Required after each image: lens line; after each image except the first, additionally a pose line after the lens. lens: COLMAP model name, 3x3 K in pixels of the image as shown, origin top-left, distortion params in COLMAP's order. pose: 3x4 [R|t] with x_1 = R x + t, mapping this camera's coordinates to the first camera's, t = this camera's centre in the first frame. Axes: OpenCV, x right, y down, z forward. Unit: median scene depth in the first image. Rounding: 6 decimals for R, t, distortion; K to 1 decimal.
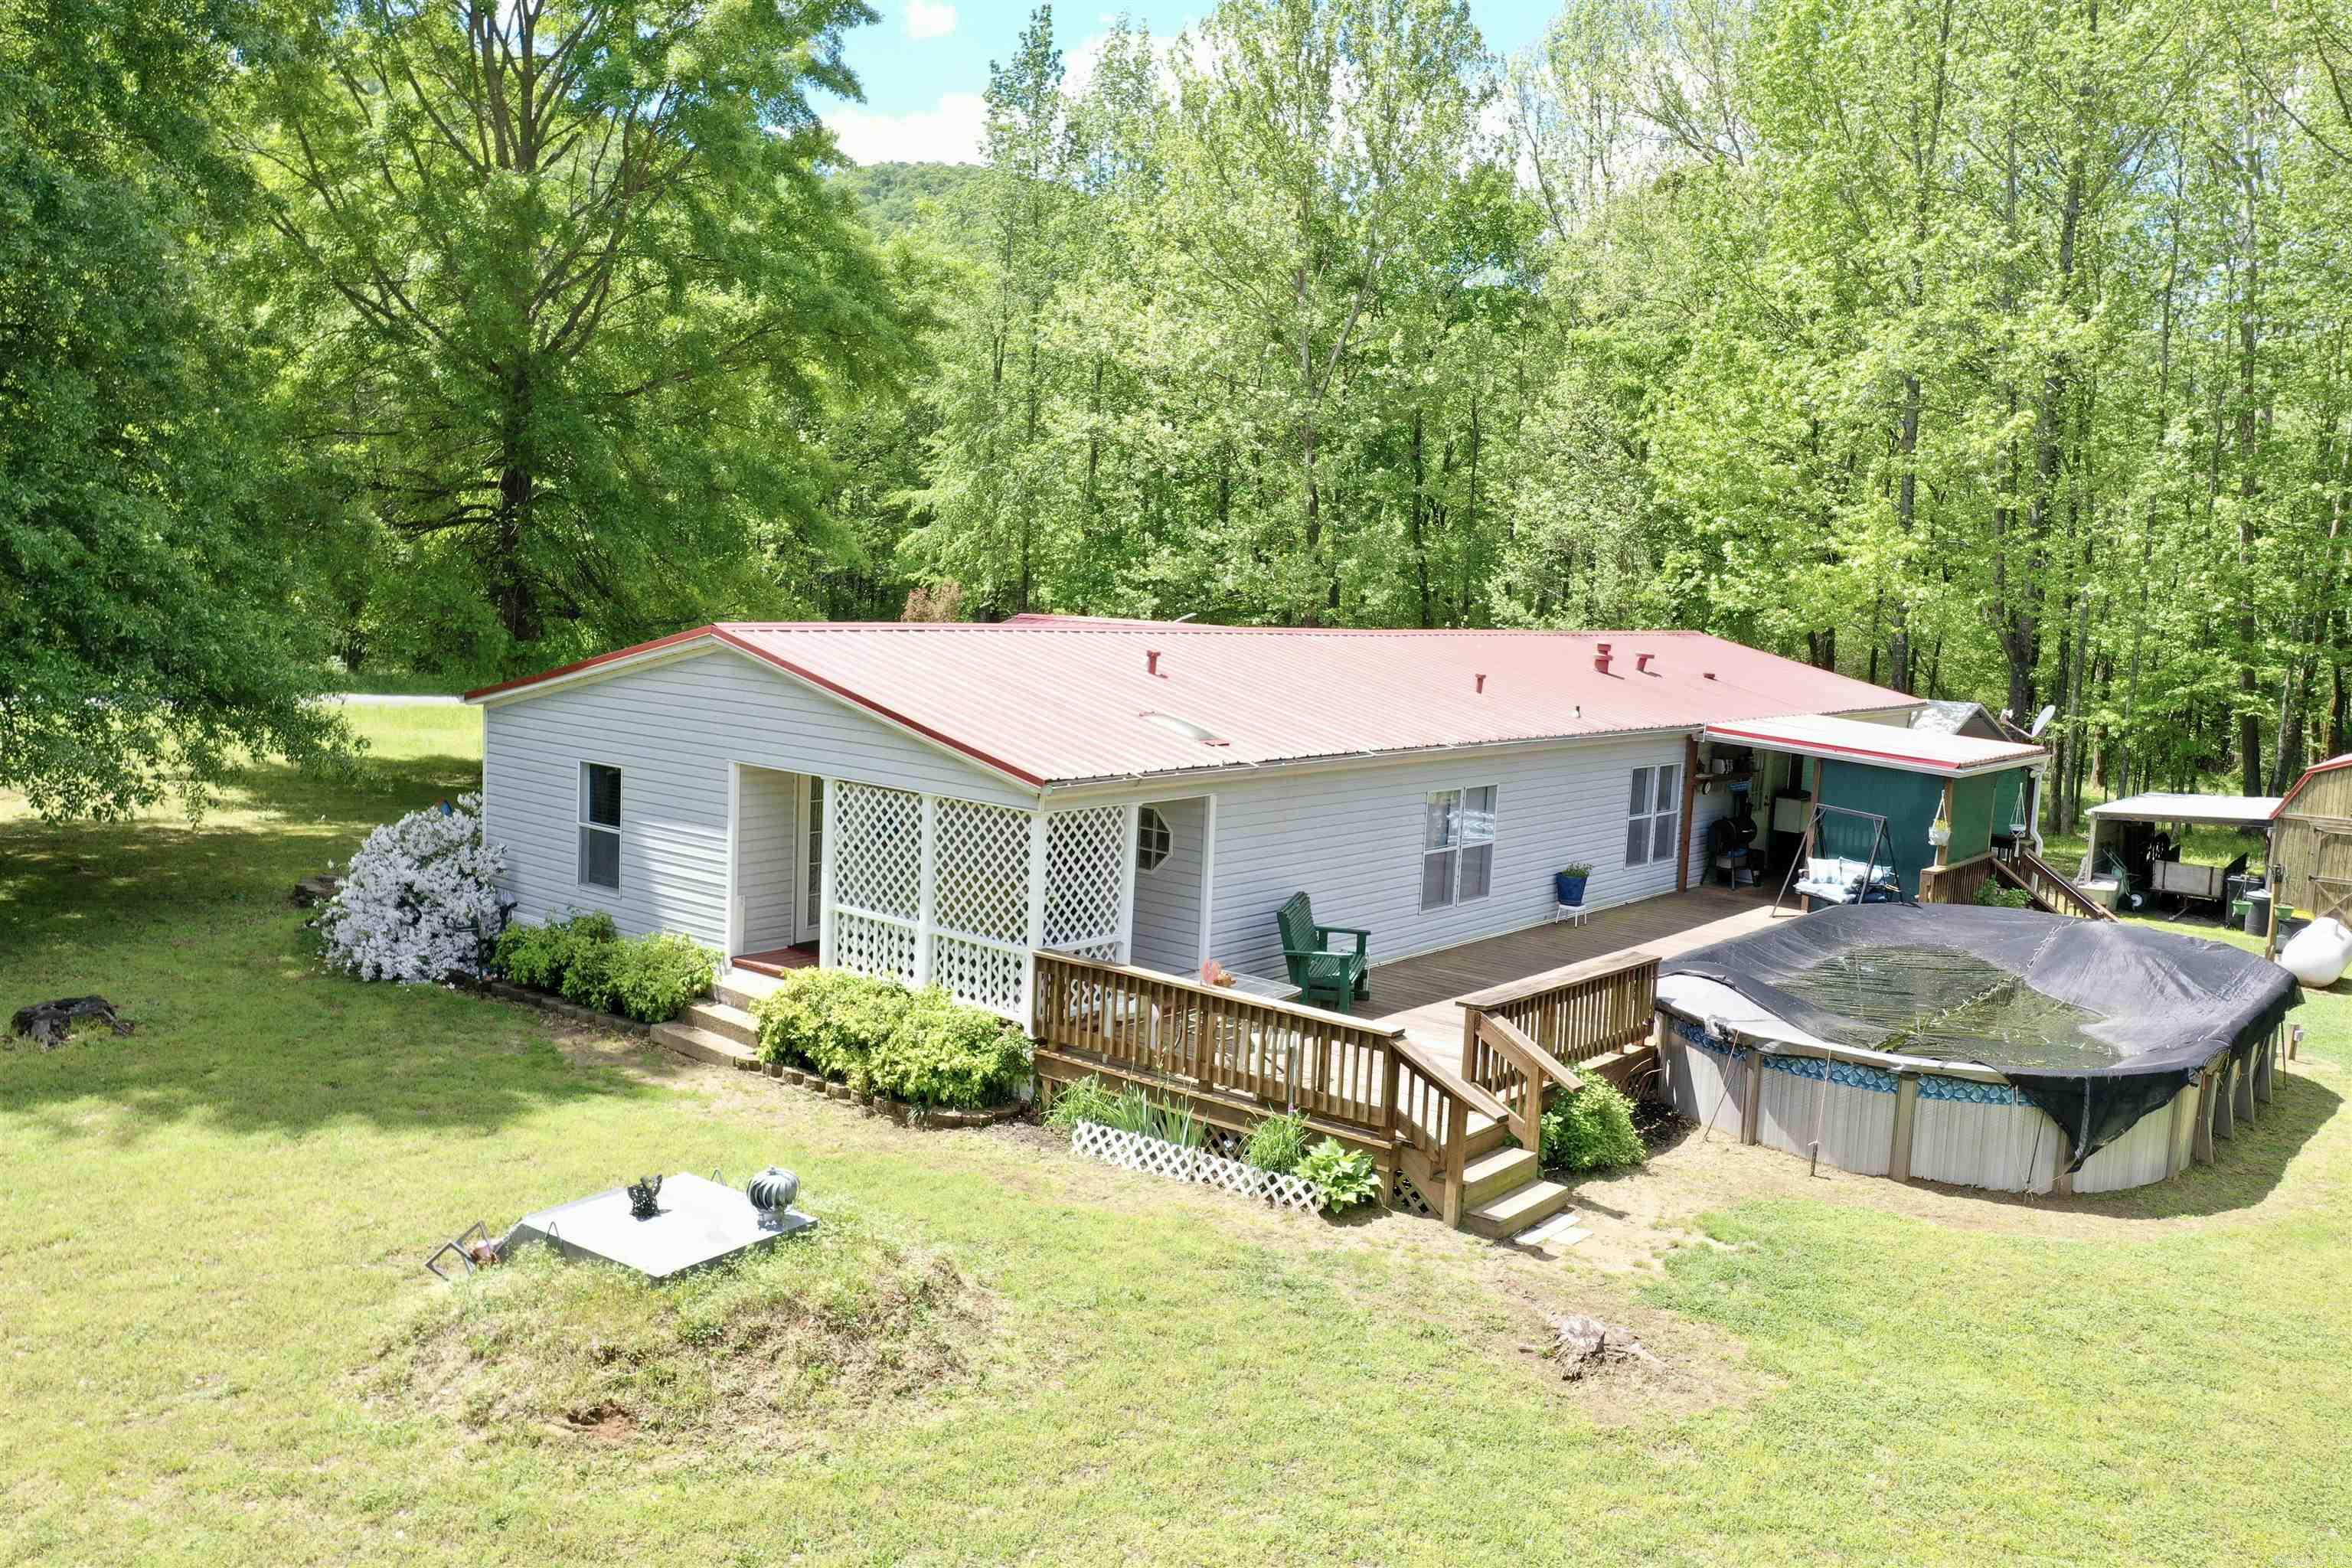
lens RADIAL K [[1902.1, 0, 1176.0], [0, 1902.1, 784.0], [0, 0, 1]] dist [0.014721, -0.000745]
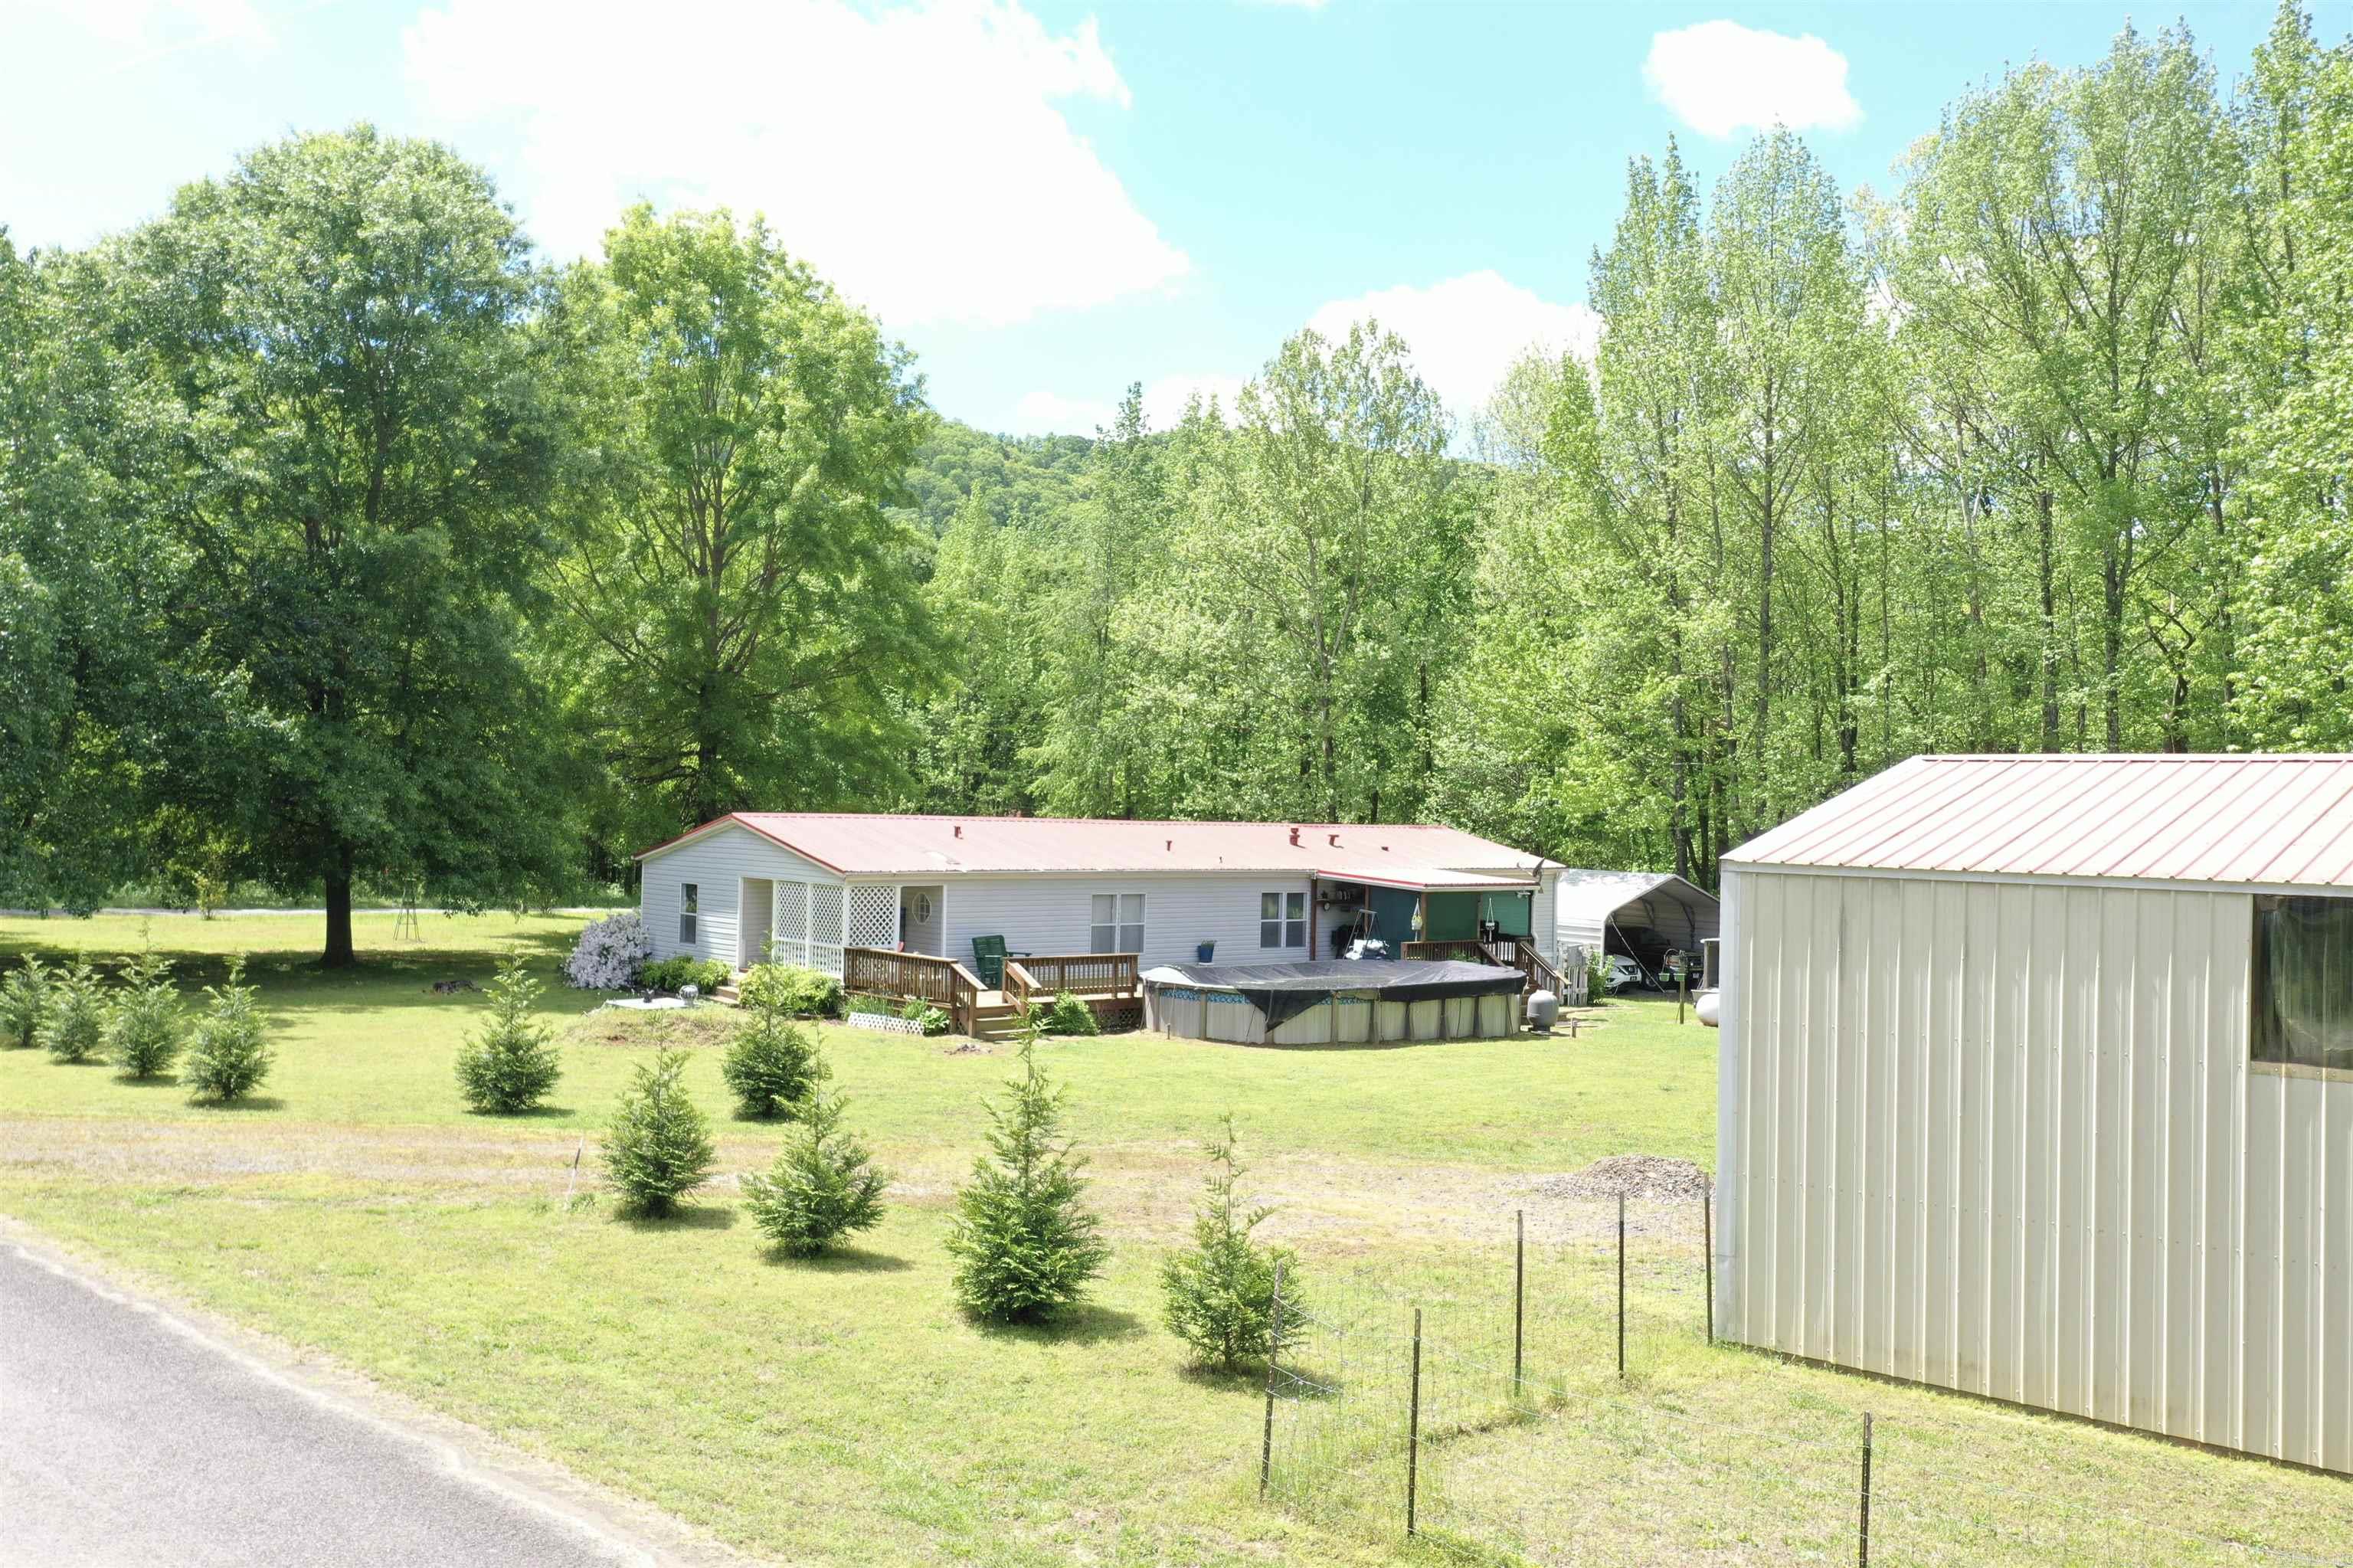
lens RADIAL K [[1903.0, 0, 1176.5], [0, 1903.0, 784.0], [0, 0, 1]] dist [0.014721, -0.000745]
pose [[0.989512, -0.024810, -0.142307, 0.596135], [0.006124, 0.991460, -0.130271, 0.176609], [0.144323, 0.128033, 0.981213, -1.123817]]
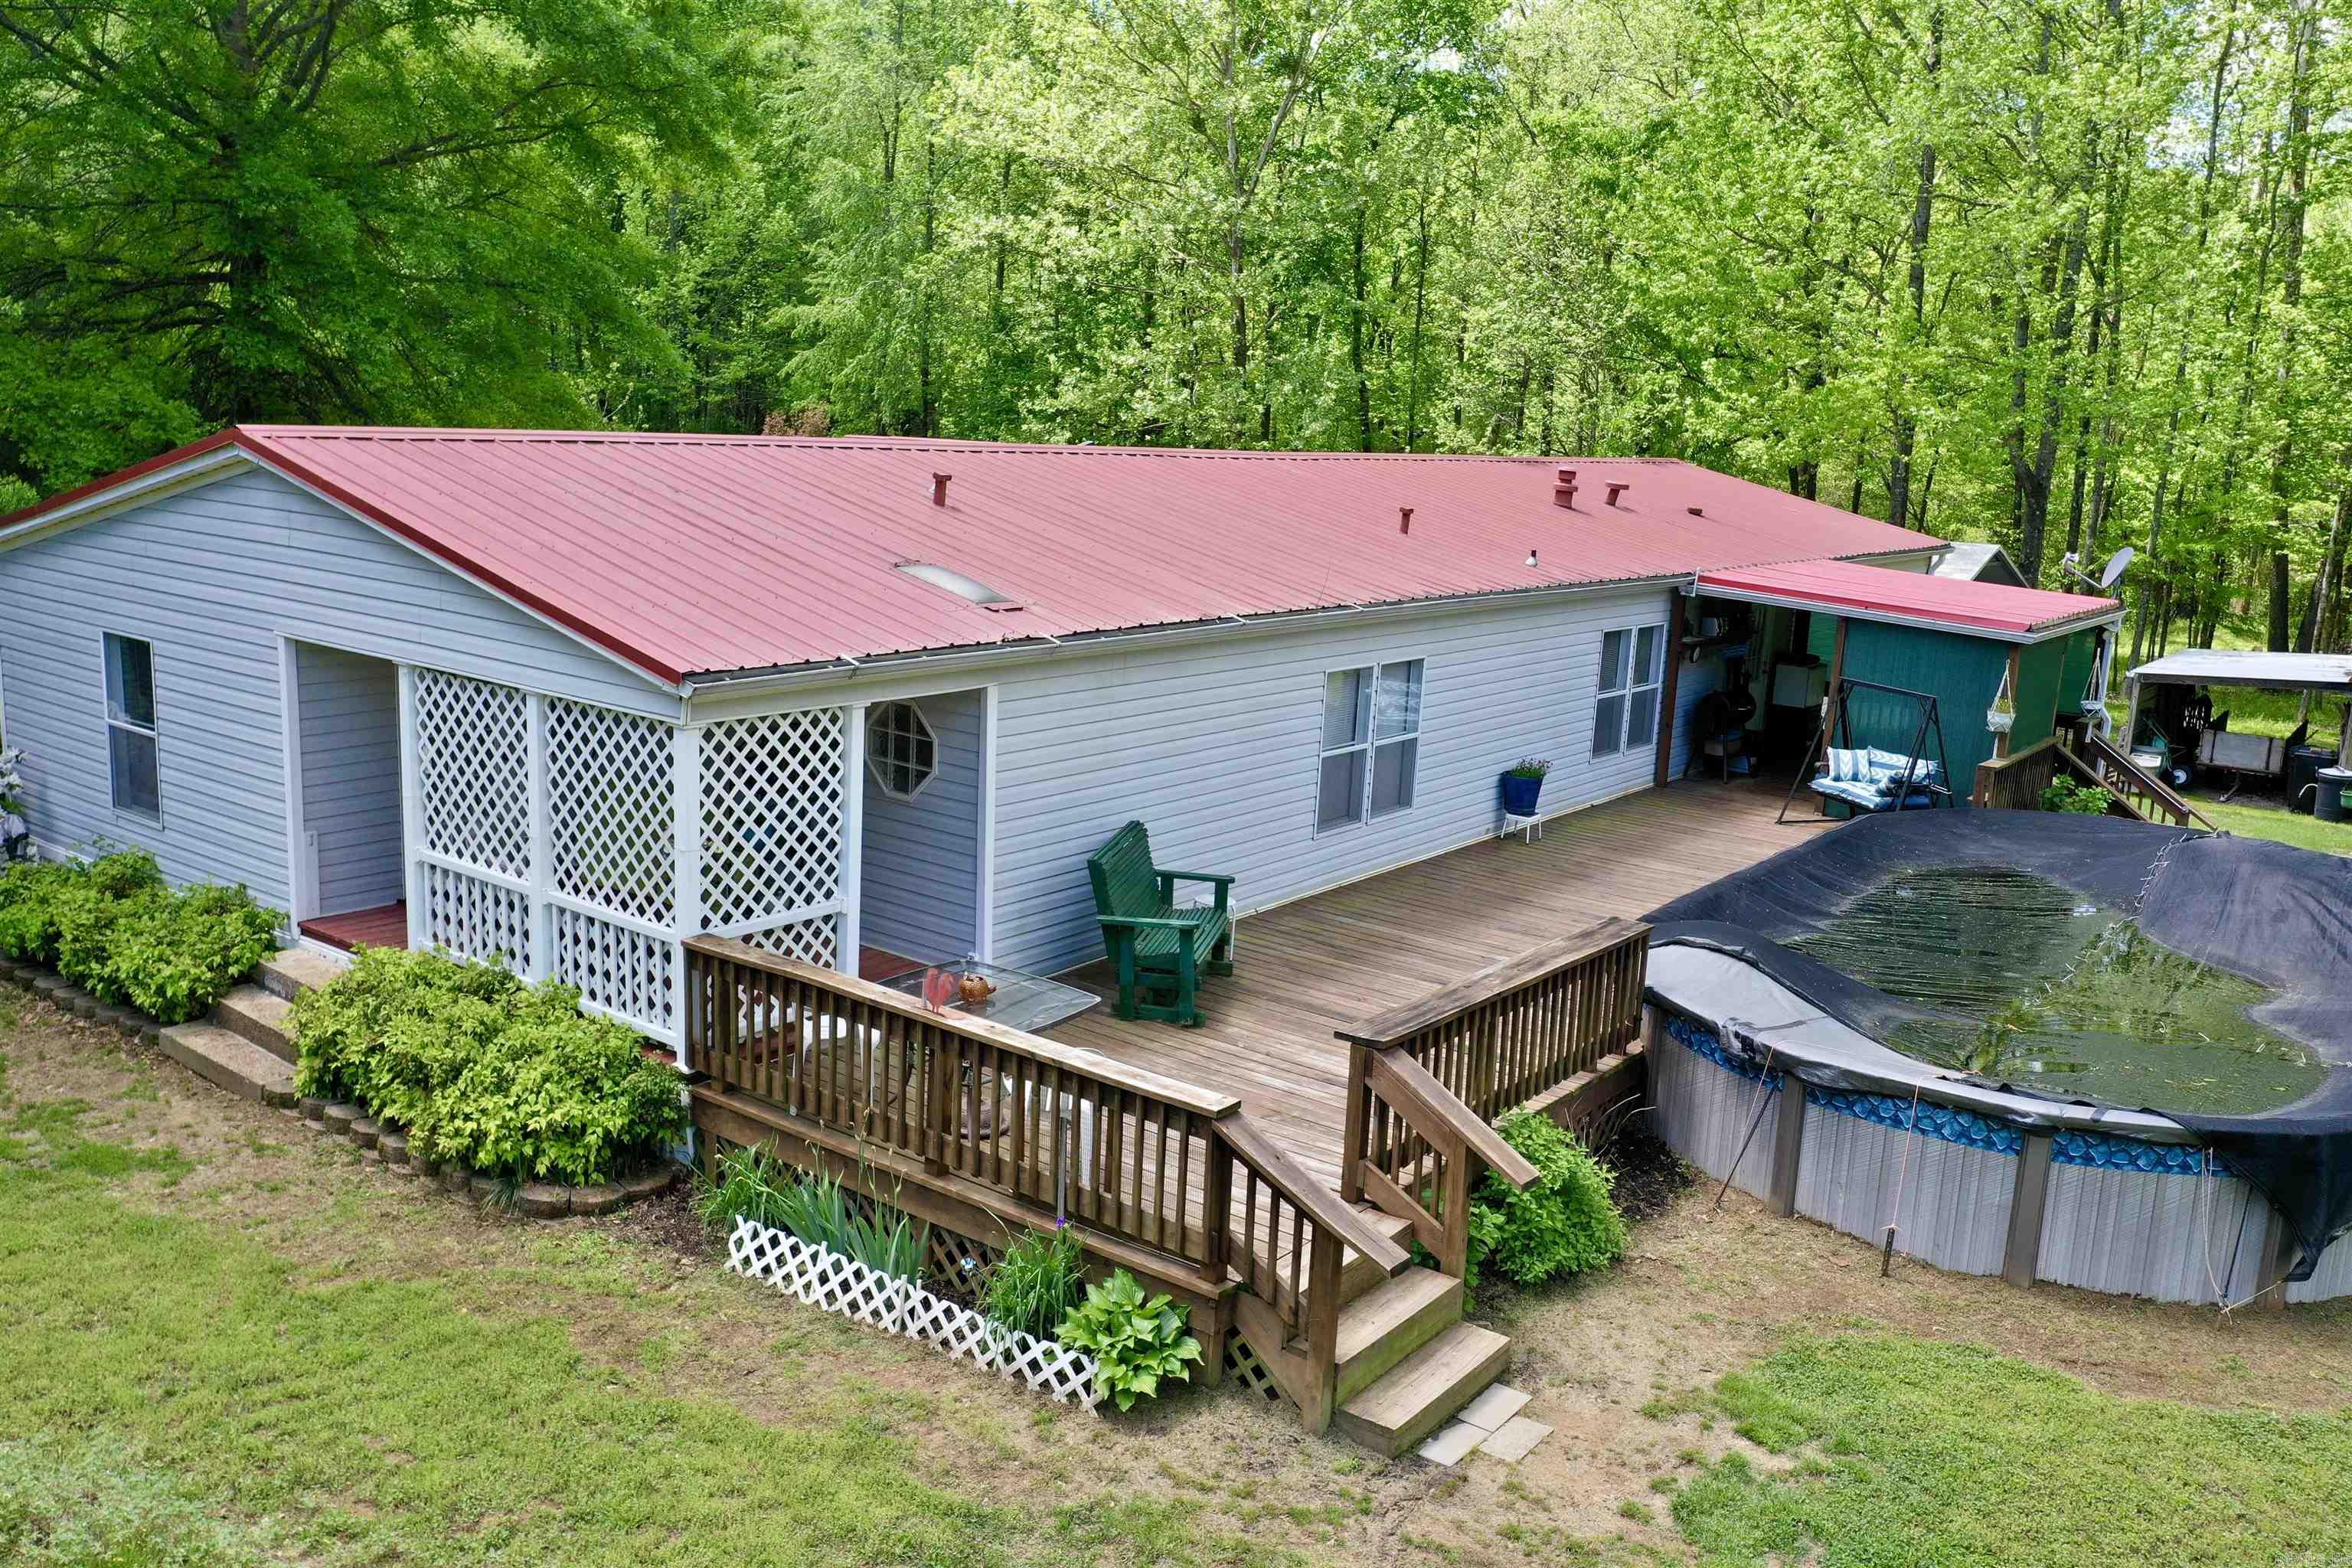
lens RADIAL K [[1904.9, 0, 1176.0], [0, 1904.9, 784.0], [0, 0, 1]] dist [0.021568, -0.002068]
pose [[0.999689, -0.003777, 0.024652, 0.066991], [0.001743, 0.996629, 0.082017, -0.014636], [-0.024879, -0.081948, 0.996326, 0.325064]]
